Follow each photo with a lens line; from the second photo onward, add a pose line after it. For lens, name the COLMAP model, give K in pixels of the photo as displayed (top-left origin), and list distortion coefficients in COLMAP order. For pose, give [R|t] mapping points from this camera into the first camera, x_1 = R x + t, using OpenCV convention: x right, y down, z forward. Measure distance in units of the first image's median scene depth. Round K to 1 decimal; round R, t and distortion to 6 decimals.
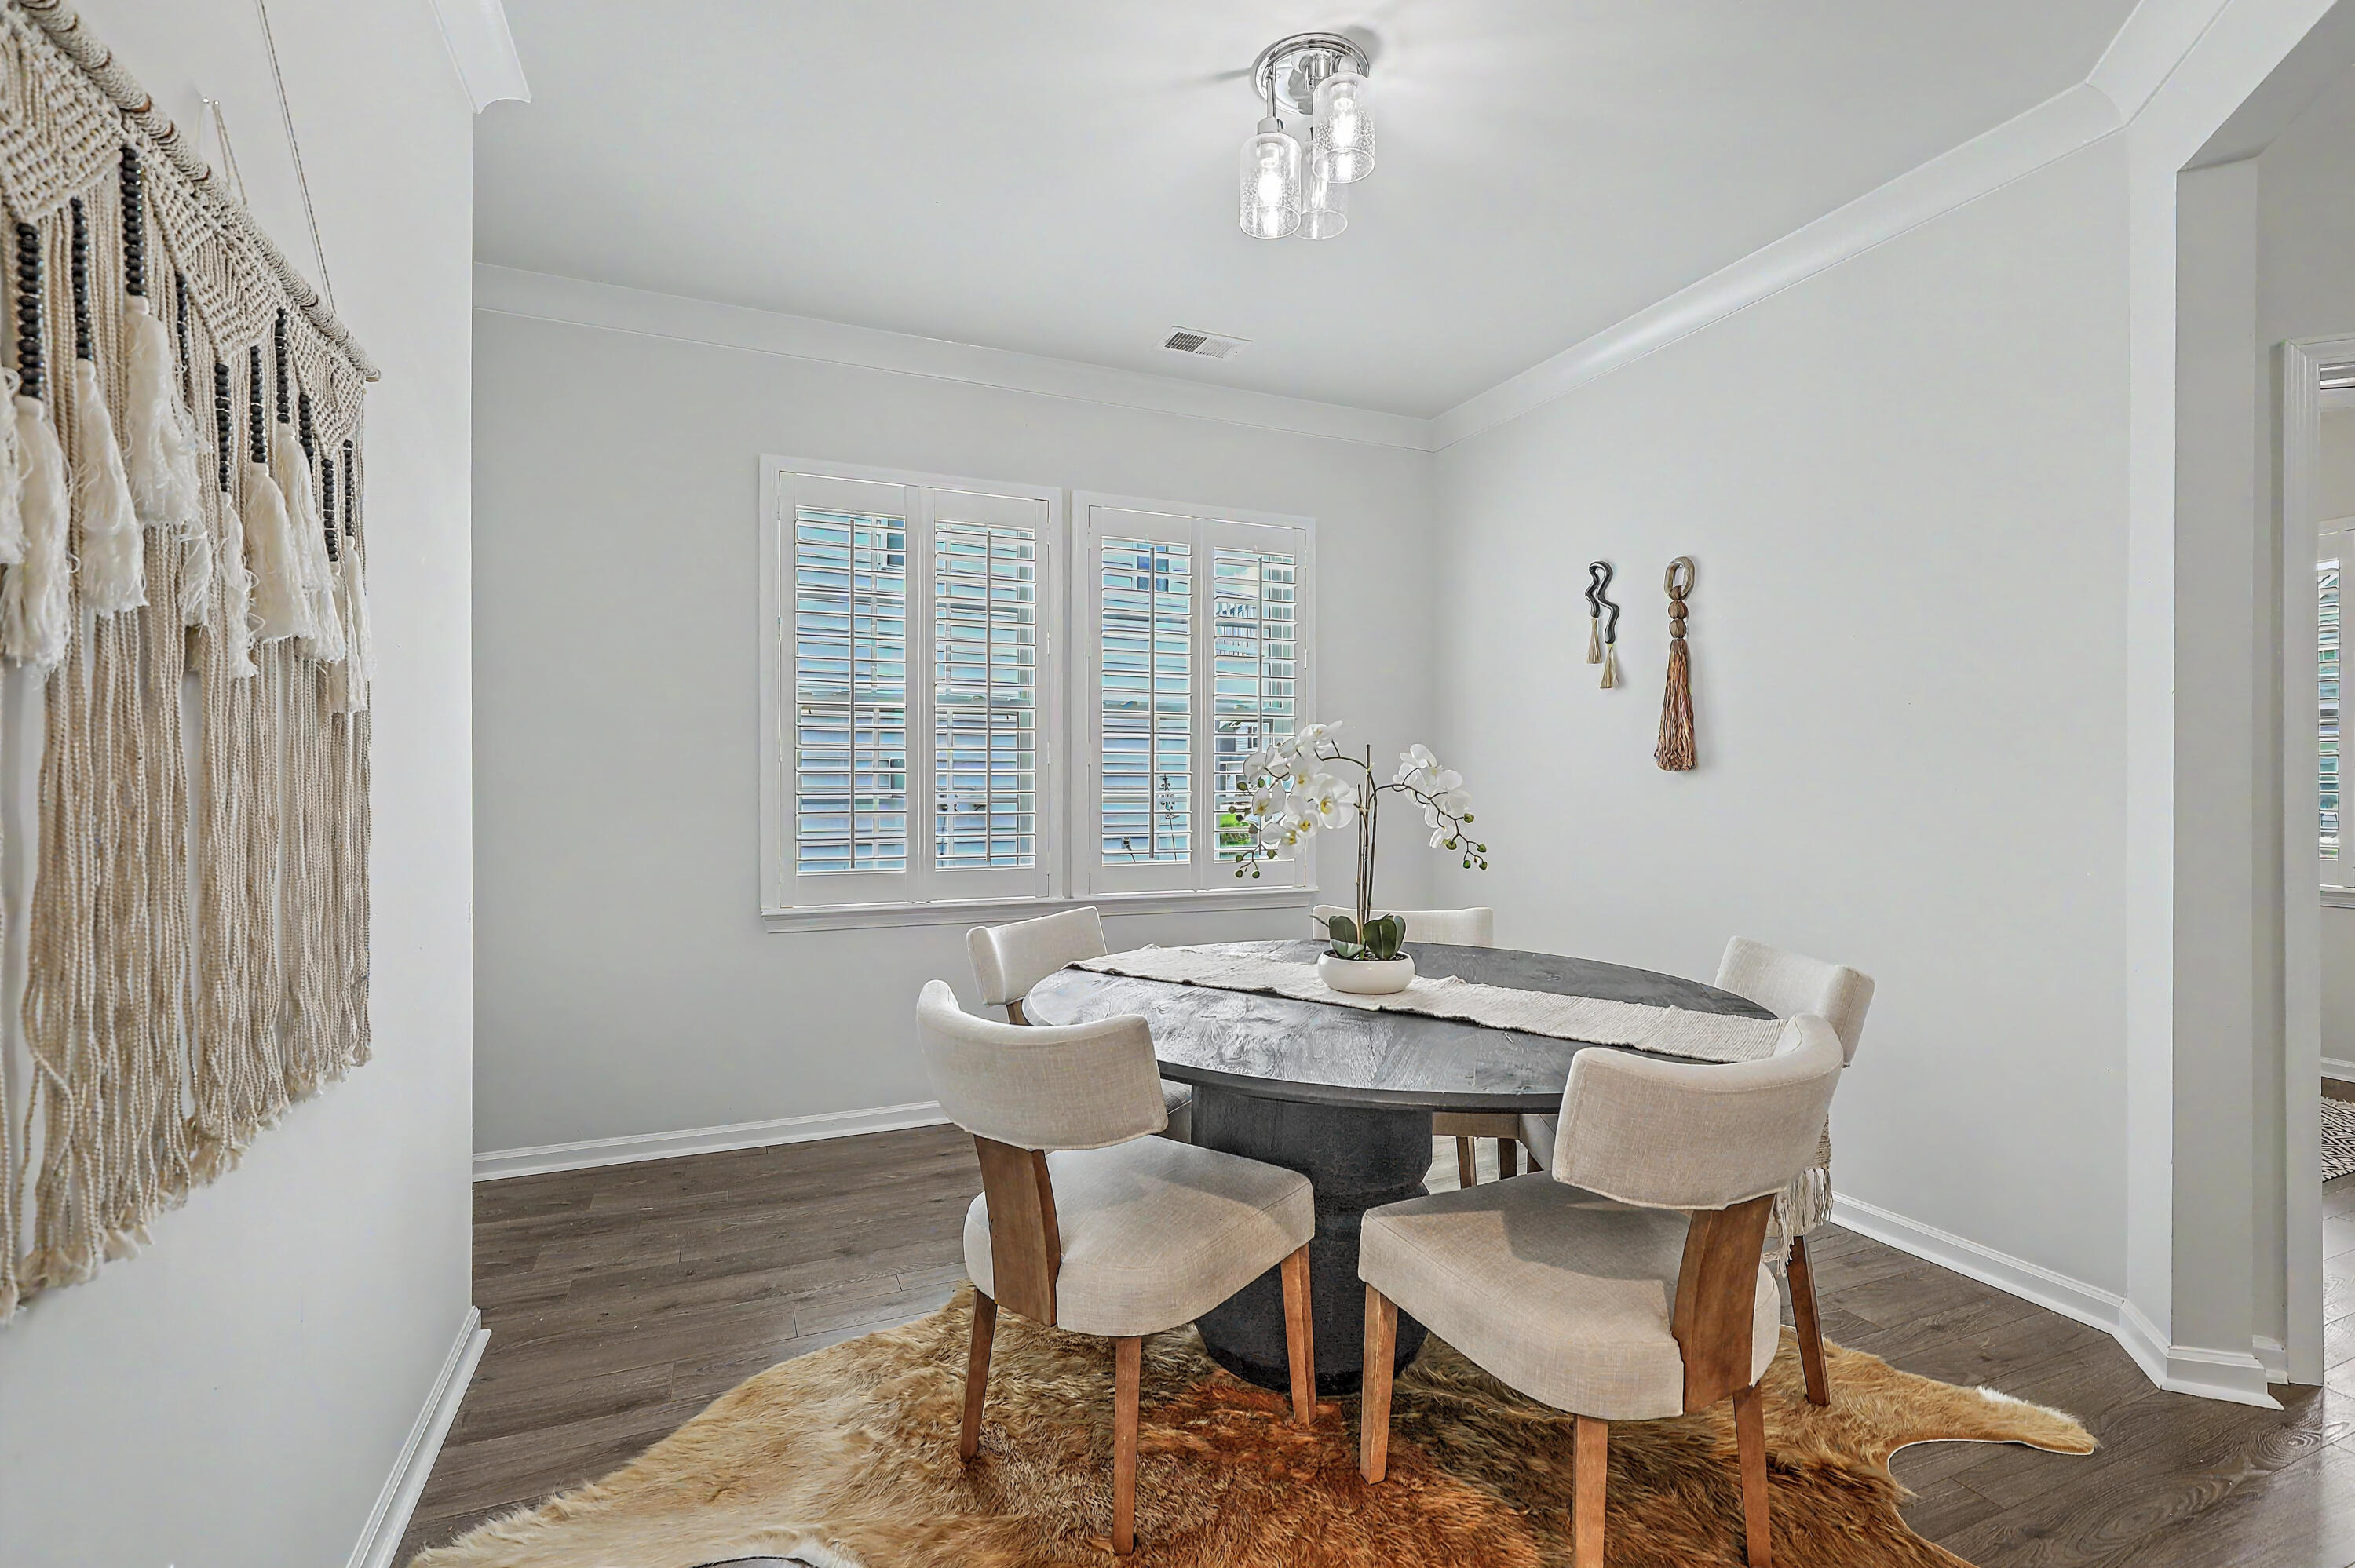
lens RADIAL K [[1073.7, 0, 1179.3], [0, 1073.7, 786.9], [0, 0, 1]] dist [-0.002334, 0.000241]
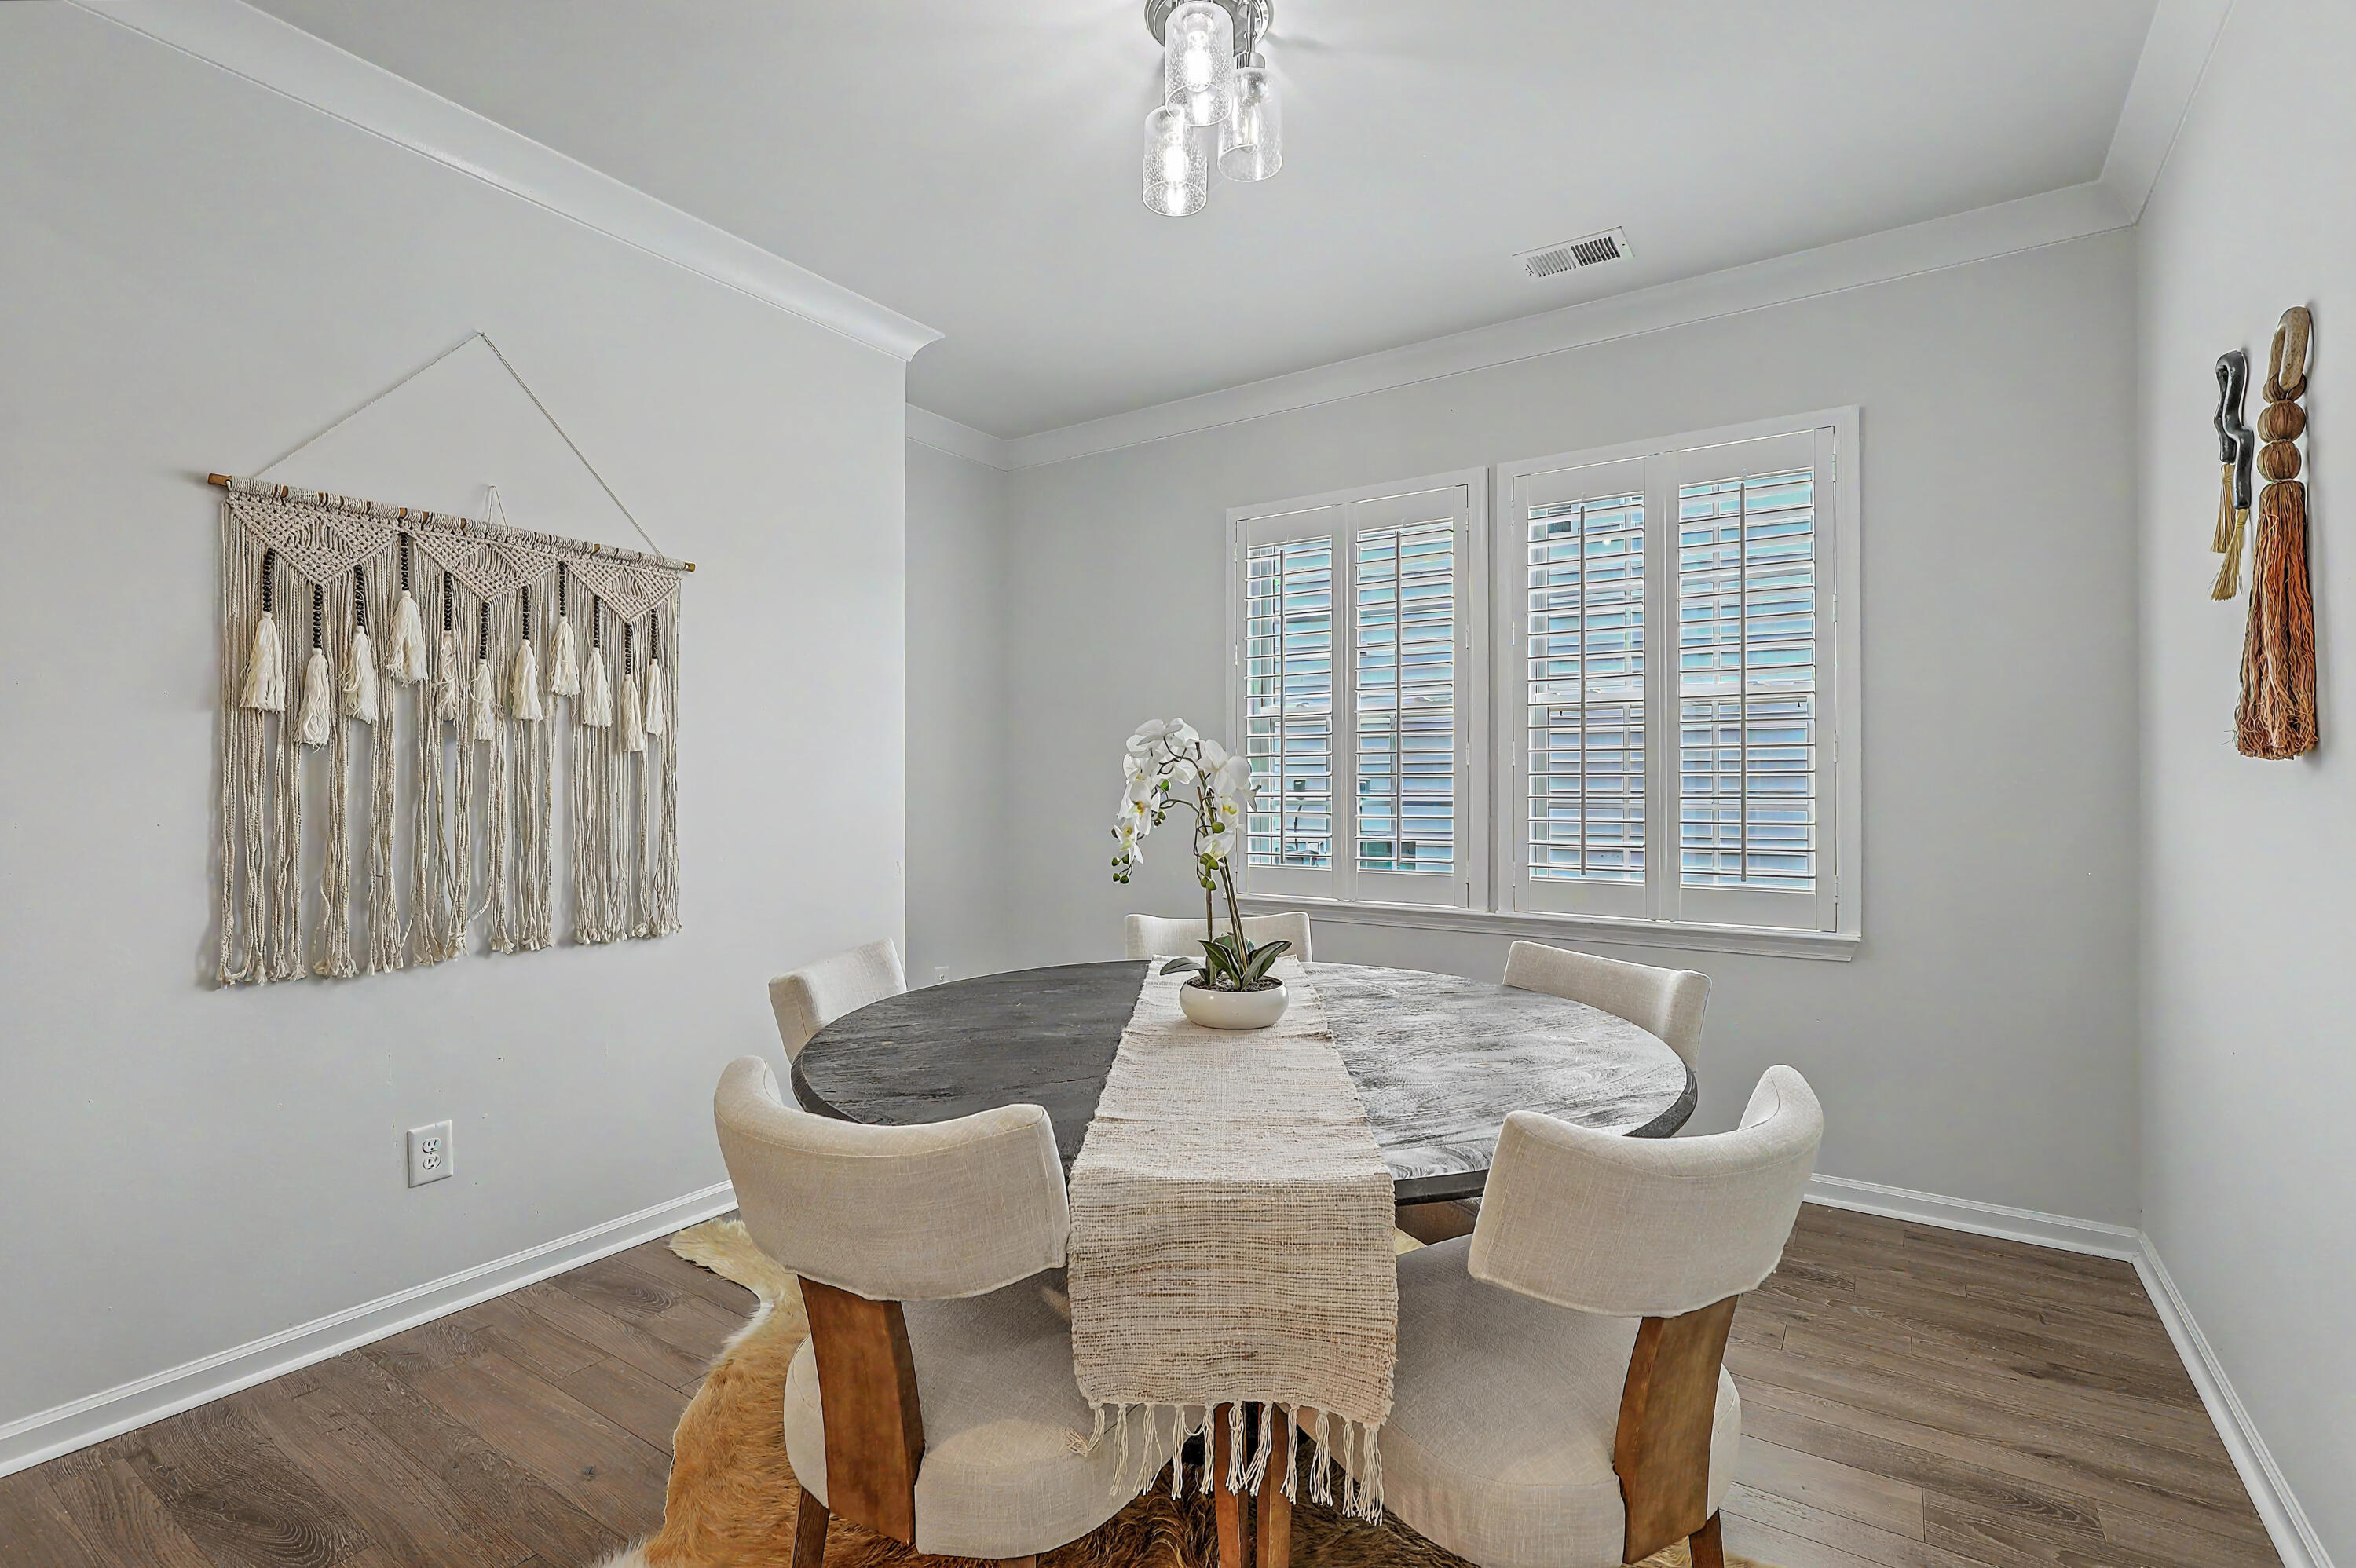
lens RADIAL K [[1074.2, 0, 1180.2], [0, 1074.2, 783.0], [0, 0, 1]] dist [-0.002334, 0.000241]
pose [[0.550184, -0.003682, -0.835035, 0.543225], [-0.001810, 0.999983, -0.005602, -0.000204], [0.835042, 0.004594, 0.550168, 0.293498]]
